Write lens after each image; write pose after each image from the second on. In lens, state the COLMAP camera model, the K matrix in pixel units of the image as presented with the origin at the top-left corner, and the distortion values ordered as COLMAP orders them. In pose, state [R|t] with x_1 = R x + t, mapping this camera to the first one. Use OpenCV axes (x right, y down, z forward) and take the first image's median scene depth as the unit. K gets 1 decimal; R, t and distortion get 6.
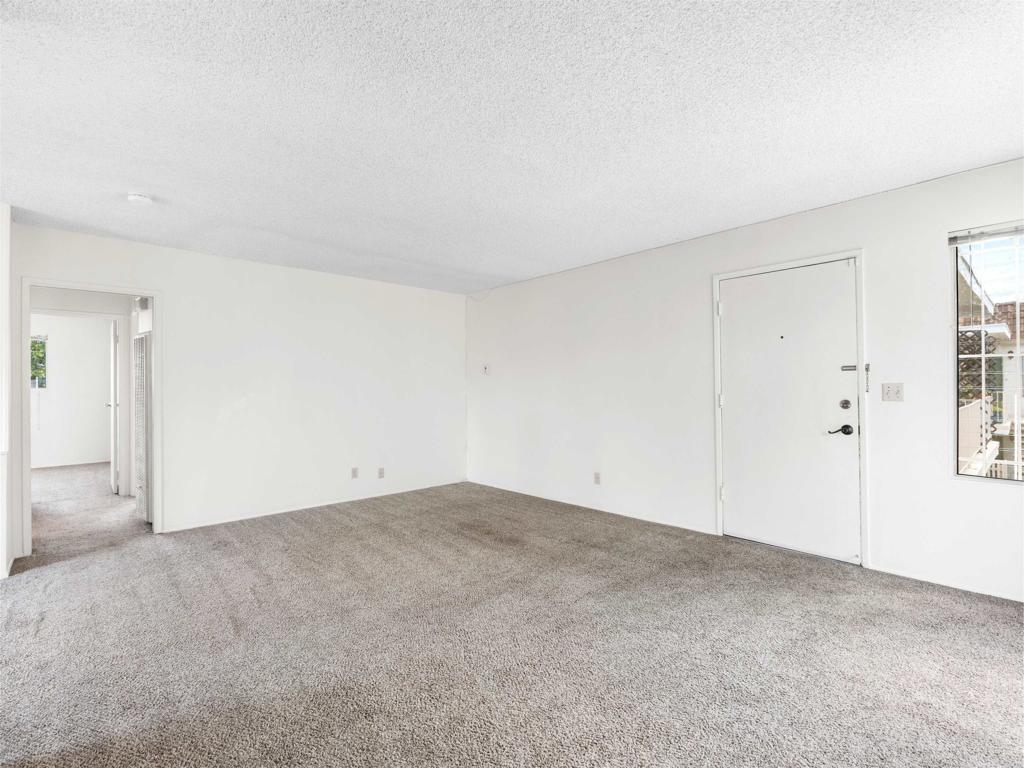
lens RADIAL K [[491.4, 0, 512.0], [0, 491.4, 384.0], [0, 0, 1]] dist [-0.005838, -0.000501]
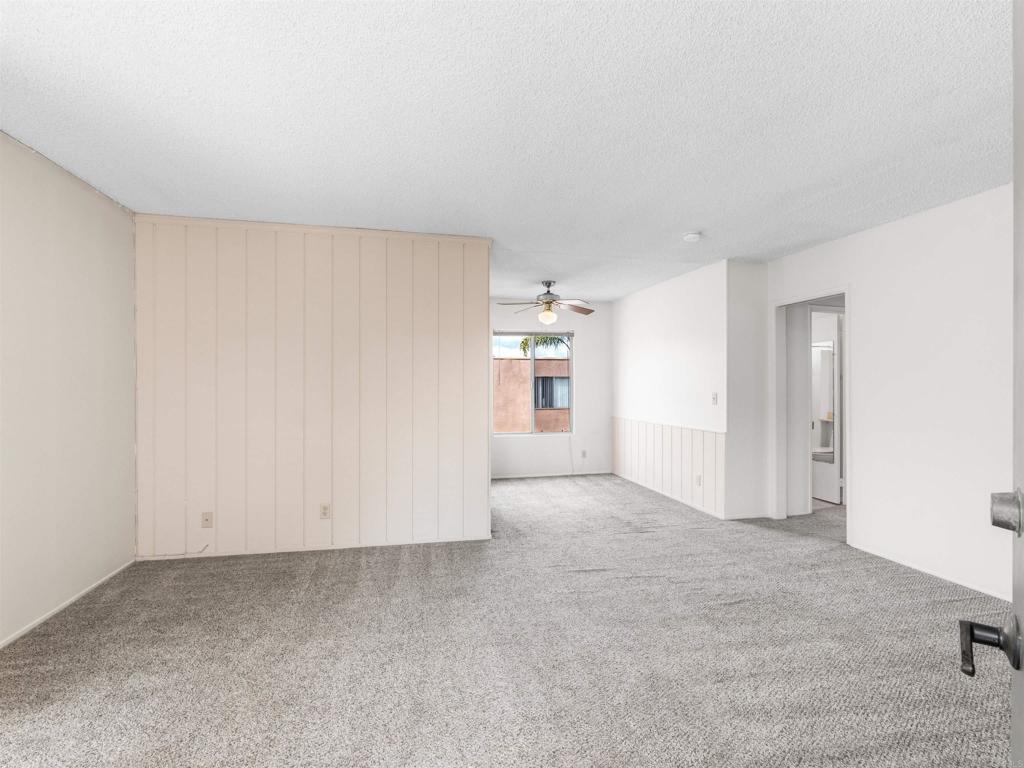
lens RADIAL K [[491.4, 0, 512.0], [0, 491.4, 384.0], [0, 0, 1]] dist [-0.005838, -0.000501]
pose [[-0.499827, 0.000896, -0.866125, 0.533633], [0.004380, 0.999989, -0.001493, -0.004301], [0.866114, -0.004540, -0.499825, 1.177349]]
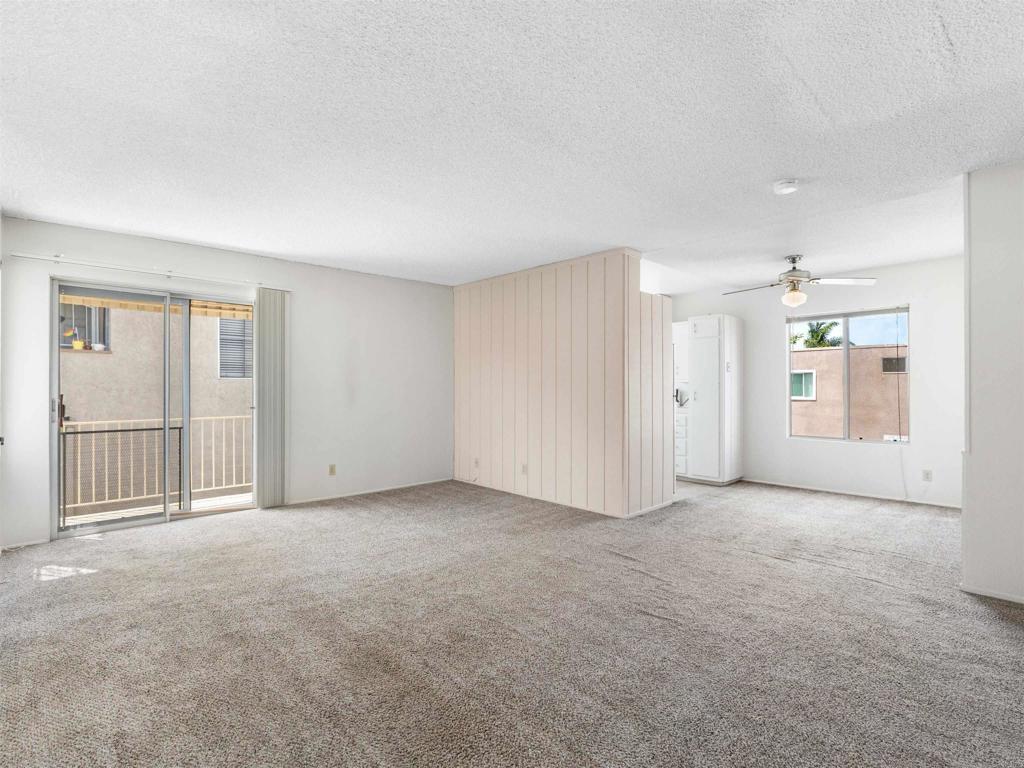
lens RADIAL K [[491.4, 0, 512.0], [0, 491.4, 384.0], [0, 0, 1]] dist [-0.005838, -0.000501]
pose [[-0.999738, 0.008353, -0.021291, -0.185323], [0.008445, 0.999955, -0.004236, 0.011716], [0.021255, -0.004414, -0.999764, 1.884266]]
